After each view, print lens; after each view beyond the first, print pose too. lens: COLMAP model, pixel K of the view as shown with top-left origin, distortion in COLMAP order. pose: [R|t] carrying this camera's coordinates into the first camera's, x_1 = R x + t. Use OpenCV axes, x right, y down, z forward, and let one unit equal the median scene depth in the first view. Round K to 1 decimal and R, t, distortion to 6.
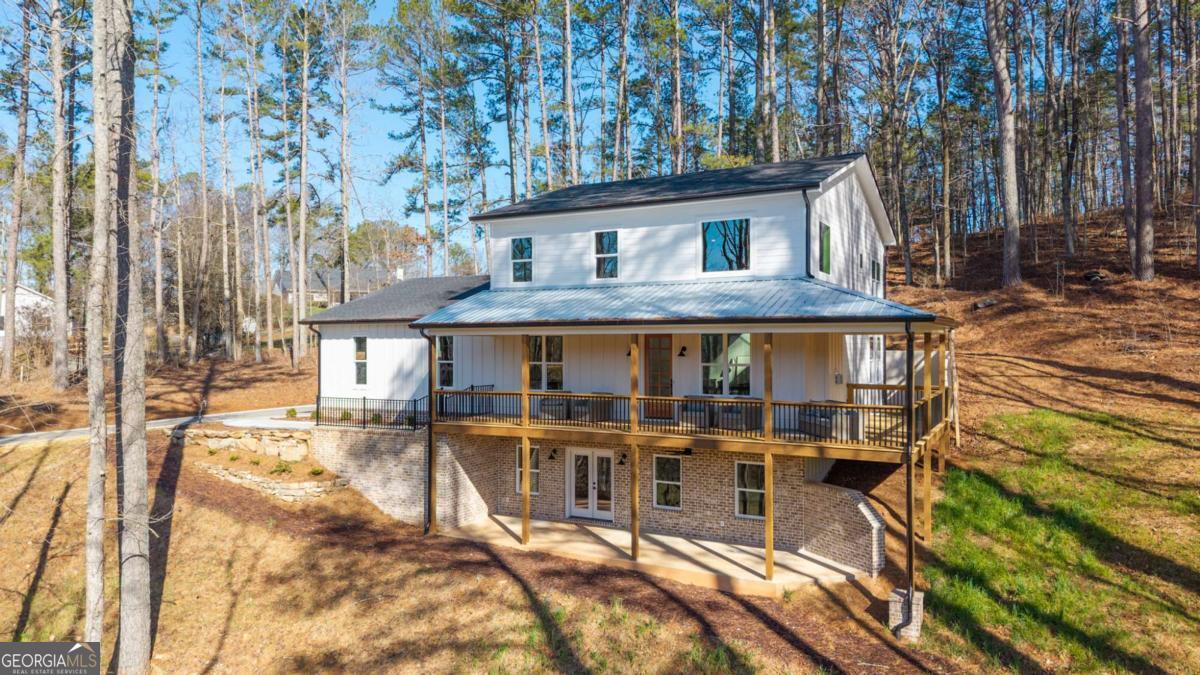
lens RADIAL K [[849.7, 0, 600.0], [0, 849.7, 337.5], [0, 0, 1]] dist [-0.000009, -0.000557]
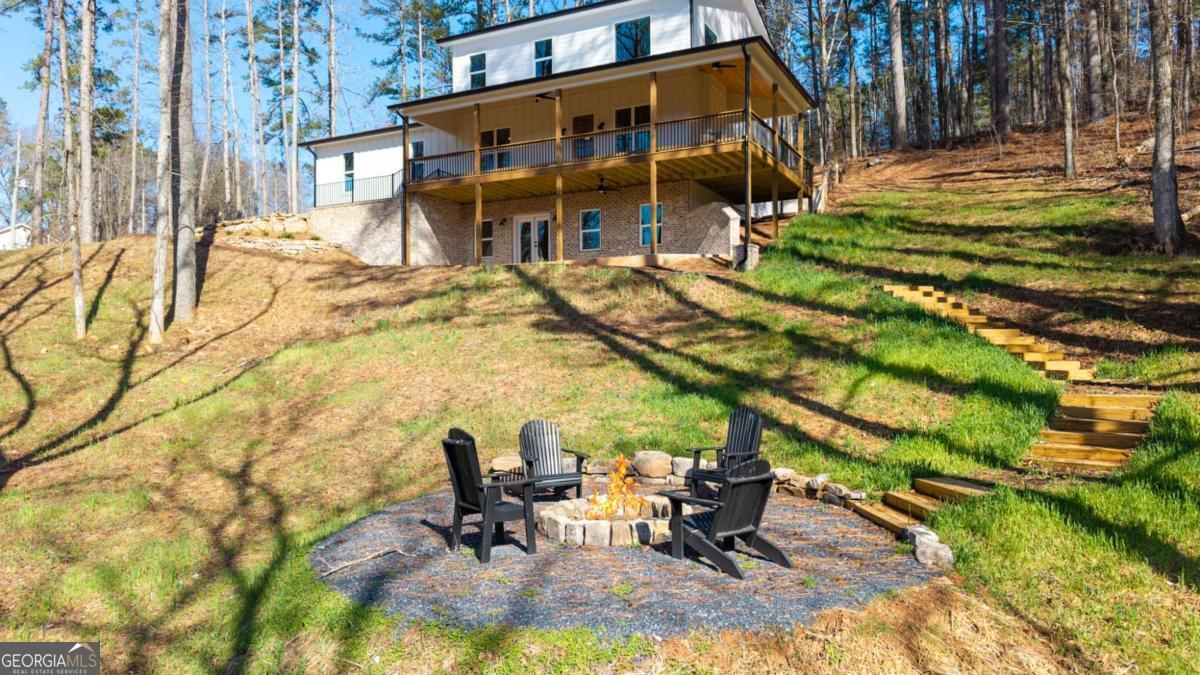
lens RADIAL K [[849.7, 0, 600.0], [0, 849.7, 337.5], [0, 0, 1]] dist [-0.000009, -0.000557]
pose [[0.999822, -0.004082, 0.018427, 0.055059], [0.004284, 0.999931, -0.010928, 0.275152], [-0.018381, 0.011005, 0.999770, -0.224020]]
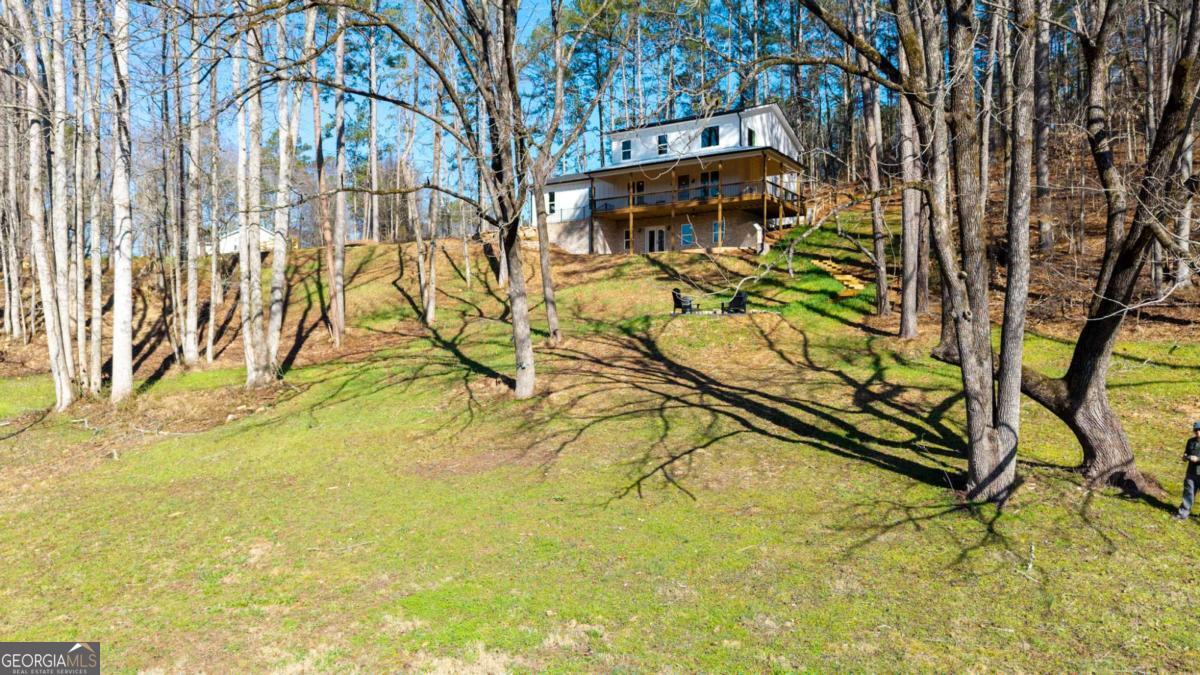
lens RADIAL K [[833.3, 0, 597.5], [0, 833.3, 363.5], [0, 0, 1]] dist [0.002508, 0.000117]
pose [[0.997931, 0.002788, -0.064231, -0.018549], [-0.000634, 0.999437, 0.033545, 0.368045], [0.064289, -0.033434, 0.997371, -1.158128]]
